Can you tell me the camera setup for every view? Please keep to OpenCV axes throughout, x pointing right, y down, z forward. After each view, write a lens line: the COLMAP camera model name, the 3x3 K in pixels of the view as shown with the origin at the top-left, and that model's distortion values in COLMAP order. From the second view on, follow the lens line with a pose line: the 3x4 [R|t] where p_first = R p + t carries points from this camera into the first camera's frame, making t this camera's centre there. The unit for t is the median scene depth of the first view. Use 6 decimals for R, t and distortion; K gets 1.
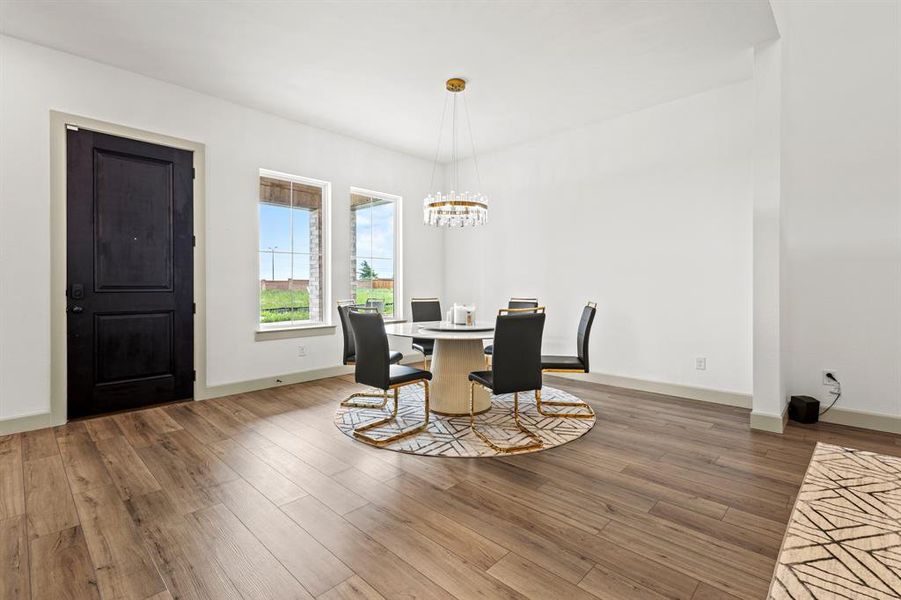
lens RADIAL K [[420.2, 0, 461.1], [0, 420.2, 282.9], [0, 0, 1]] dist [0.011842, -0.005132]
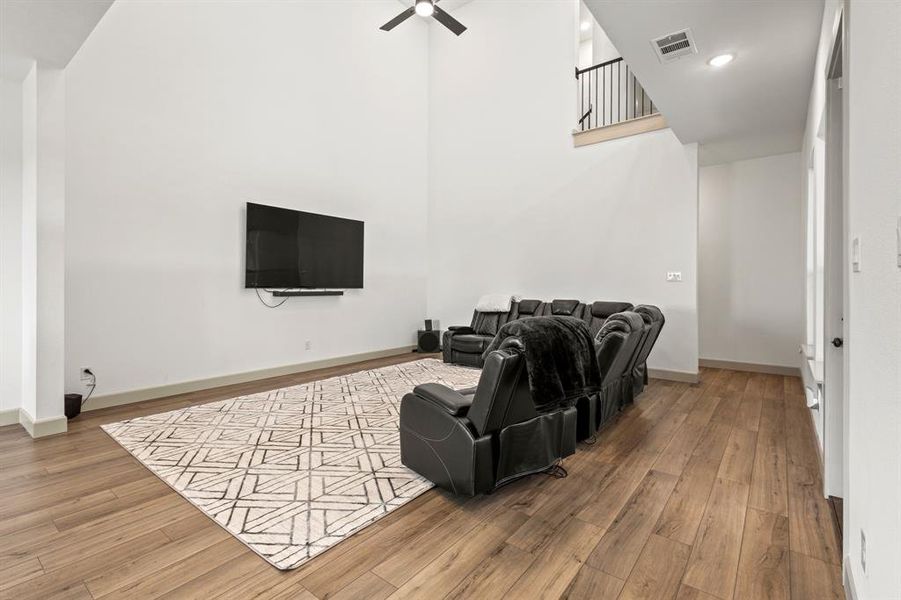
lens RADIAL K [[420.2, 0, 458.6], [0, 420.2, 284.7], [0, 0, 1]] dist [0.011842, -0.005132]
pose [[-0.125380, 0.003273, 0.992103, -0.595905], [-0.011015, 0.999928, -0.004690, -0.037207], [-0.992048, -0.011516, -0.125335, 0.180615]]
